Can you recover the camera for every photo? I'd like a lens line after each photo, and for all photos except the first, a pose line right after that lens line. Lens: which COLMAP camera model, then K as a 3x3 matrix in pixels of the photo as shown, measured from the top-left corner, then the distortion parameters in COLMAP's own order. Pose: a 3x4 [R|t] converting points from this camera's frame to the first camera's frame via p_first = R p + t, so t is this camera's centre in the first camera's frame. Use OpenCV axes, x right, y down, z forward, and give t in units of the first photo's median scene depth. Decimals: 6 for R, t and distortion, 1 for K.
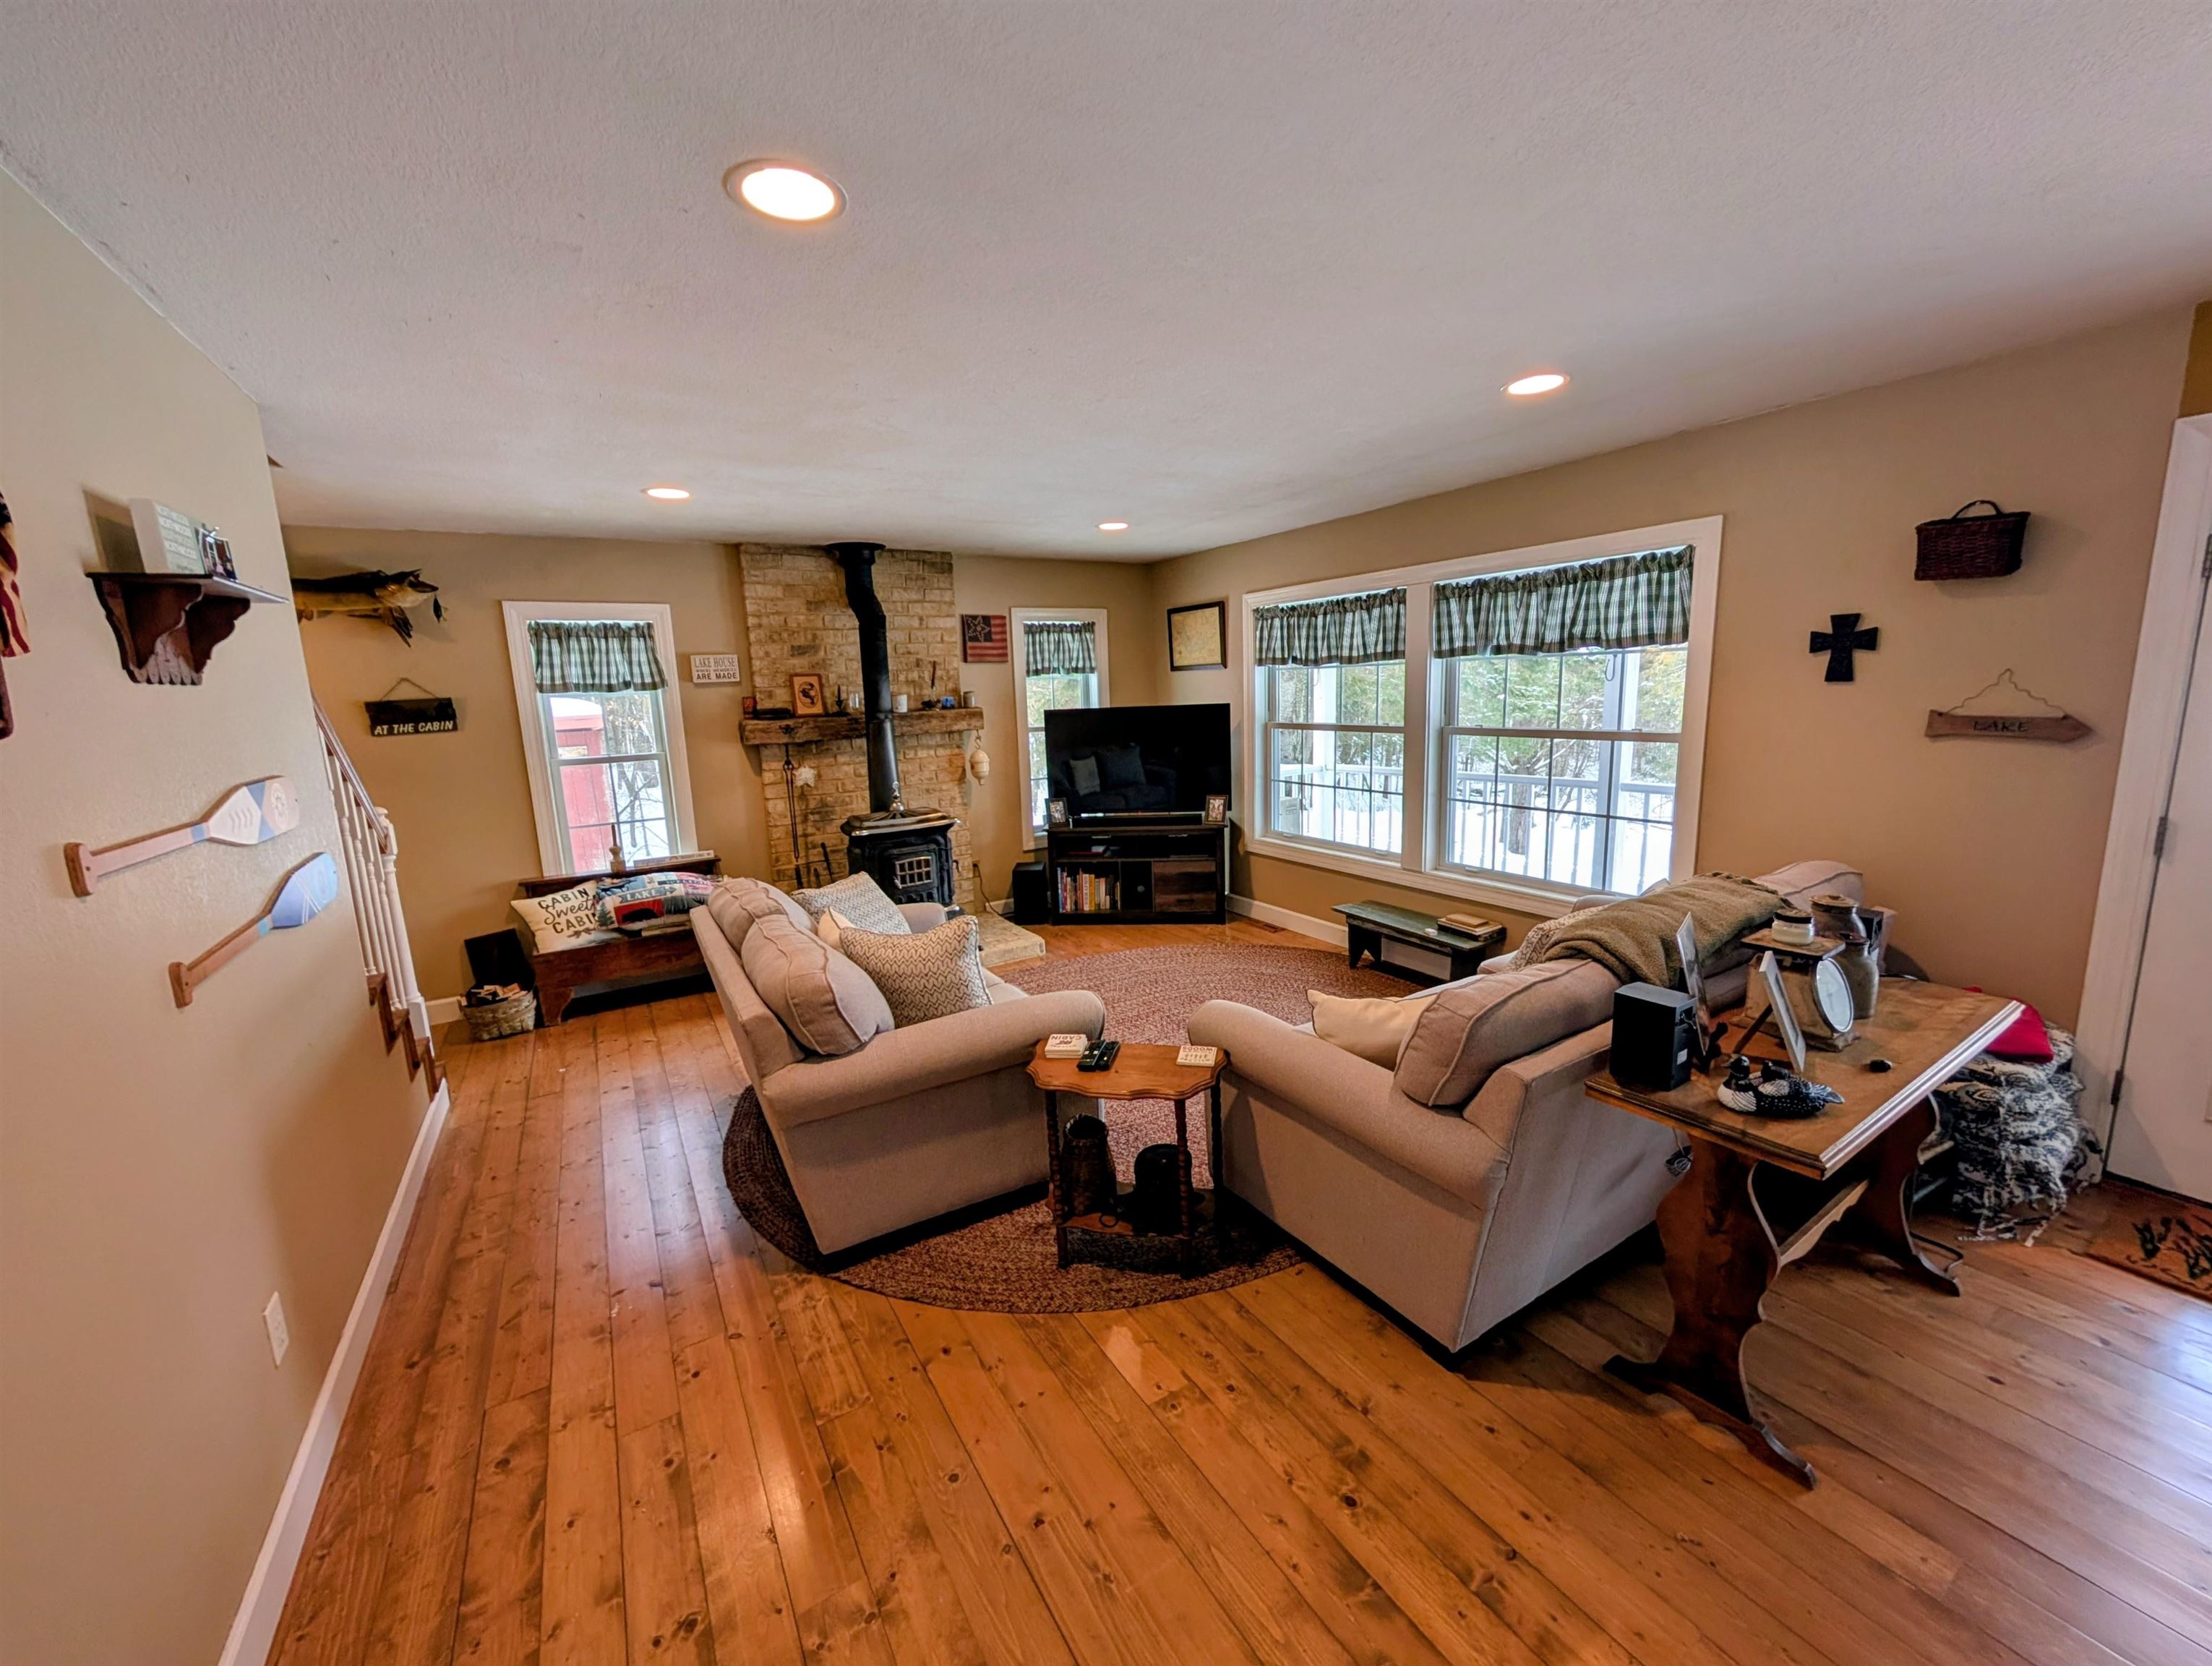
lens RADIAL K [[848.8, 0, 1109.3], [0, 848.8, 832.7], [0, 0, 1]] dist [-0.001330, 0.001824]
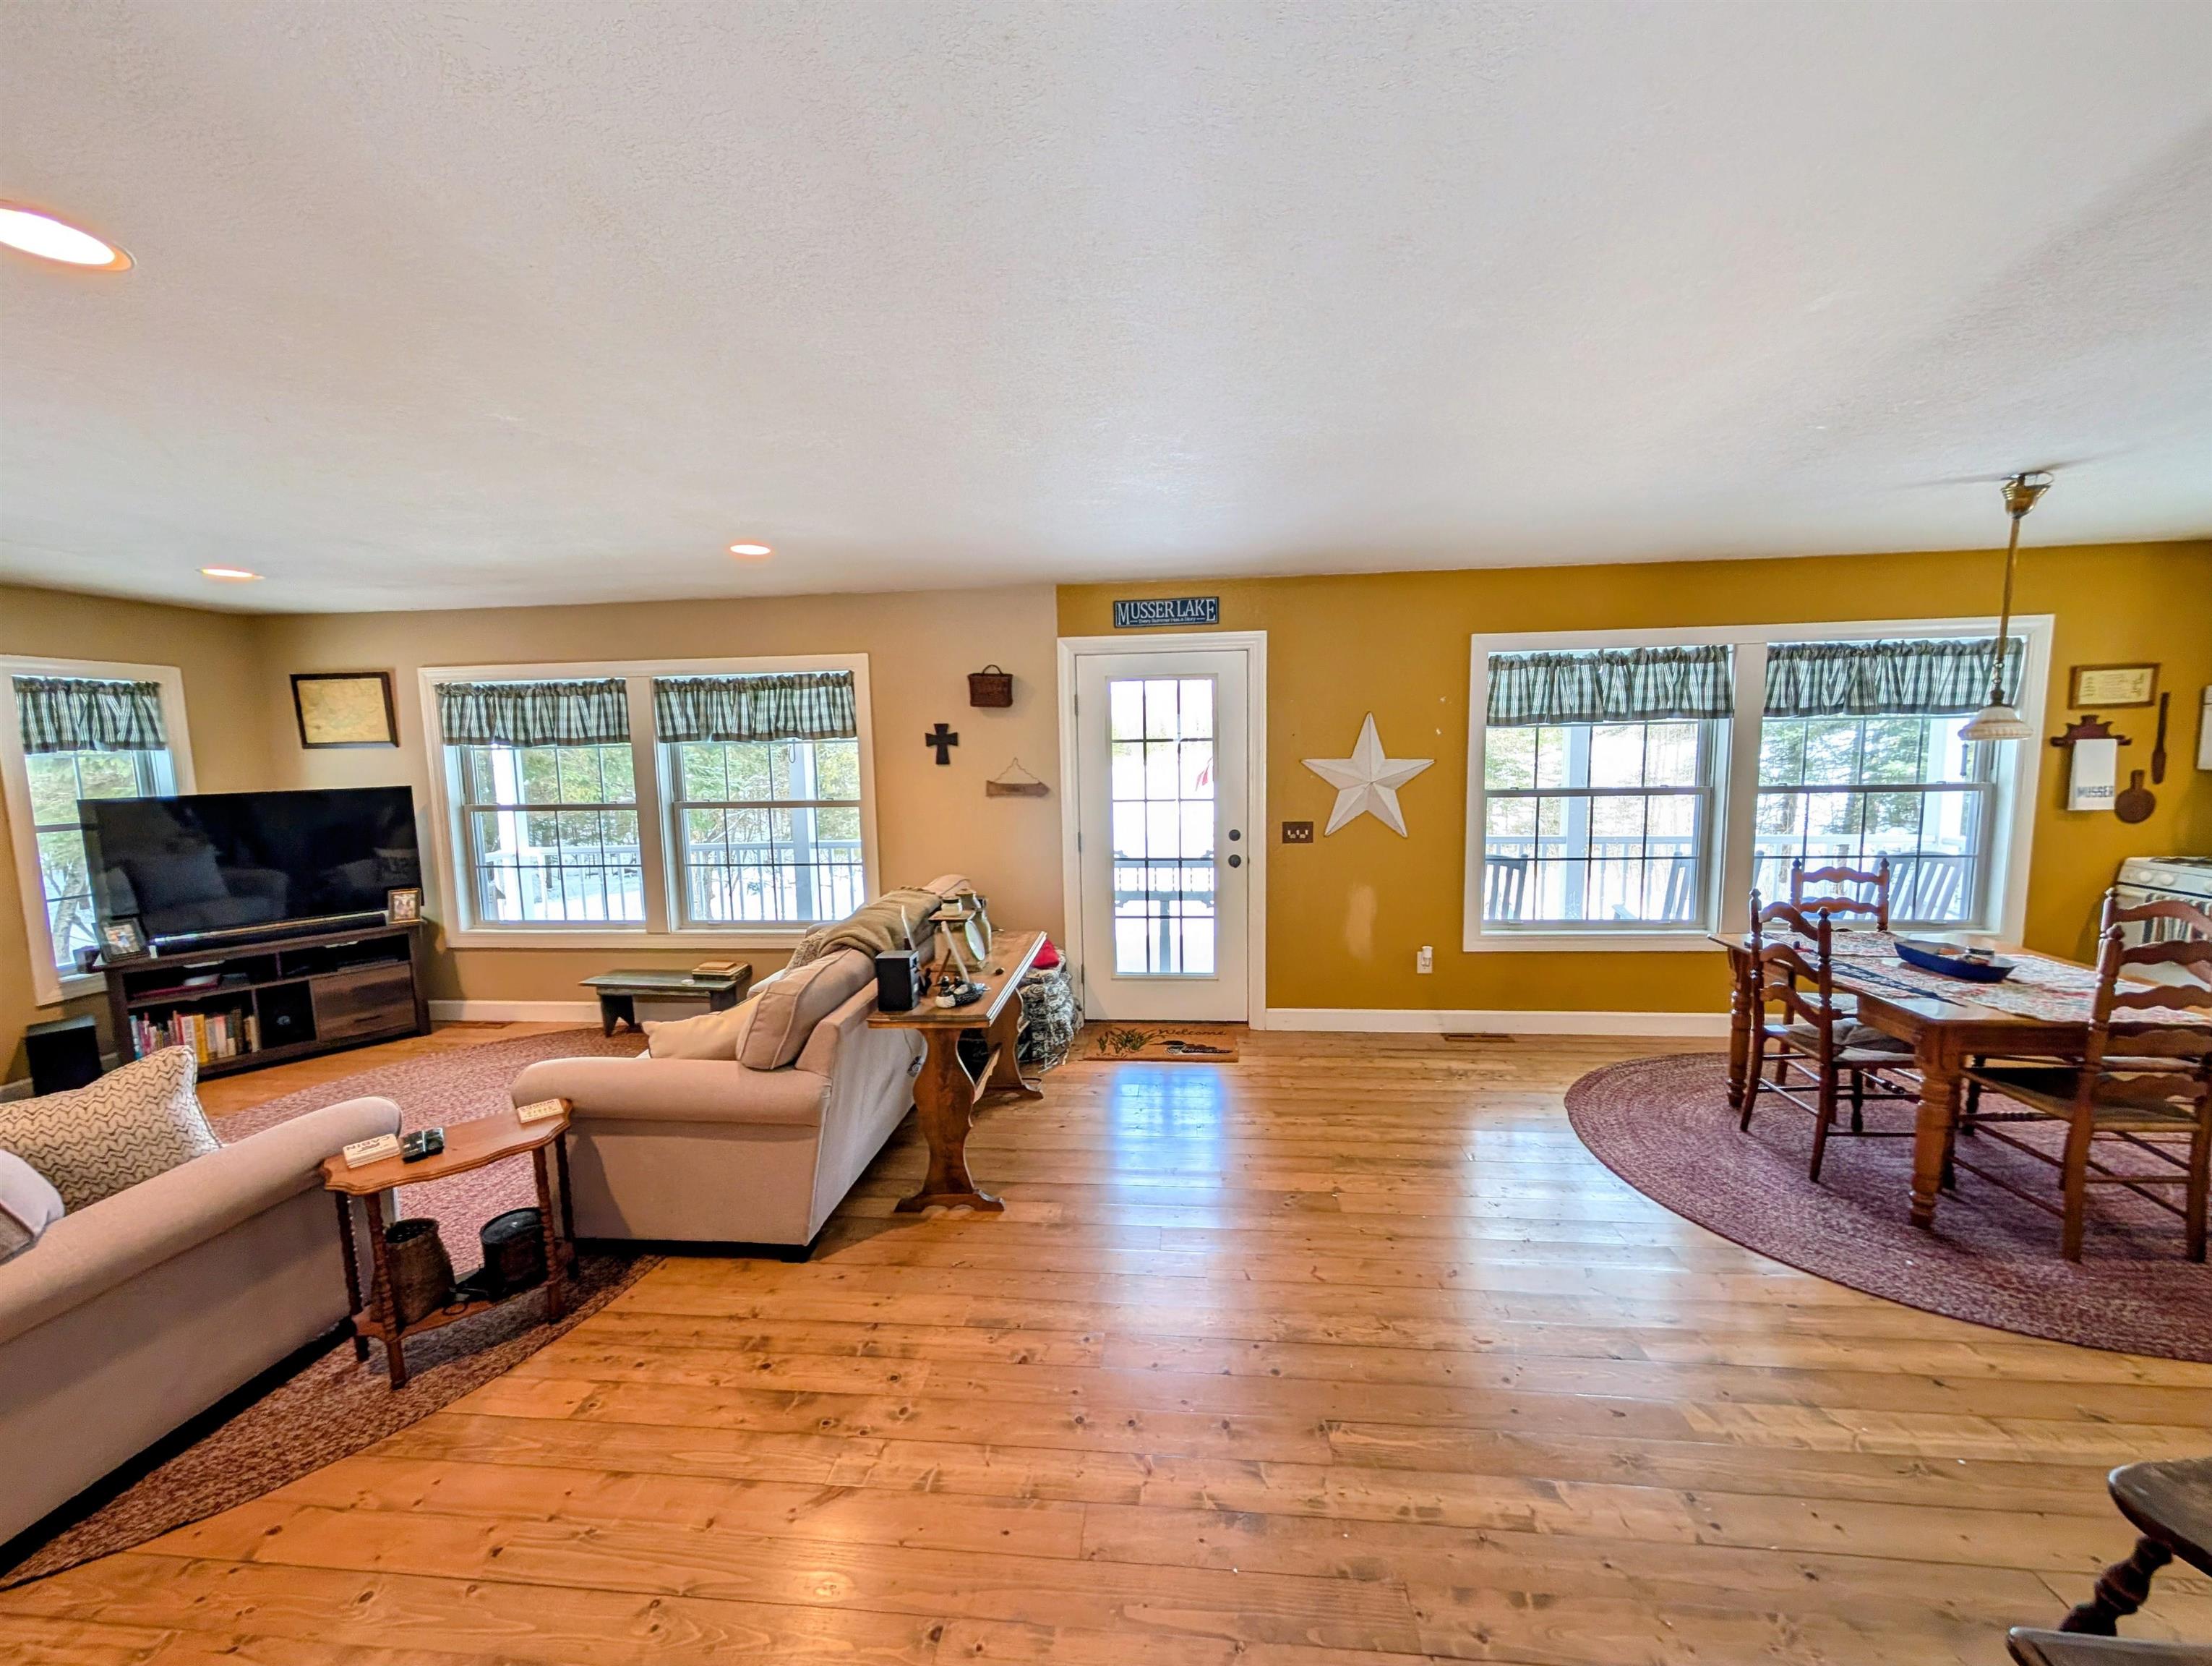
lens RADIAL K [[848.8, 0, 1101.1], [0, 848.8, 818.7], [0, 0, 1]] dist [-0.001330, 0.001824]
pose [[0.608064, -0.049327, 0.792354, -0.172494], [0.134501, 0.990041, -0.041584, 0.022539], [-0.782411, 0.131858, 0.608643, -0.145732]]
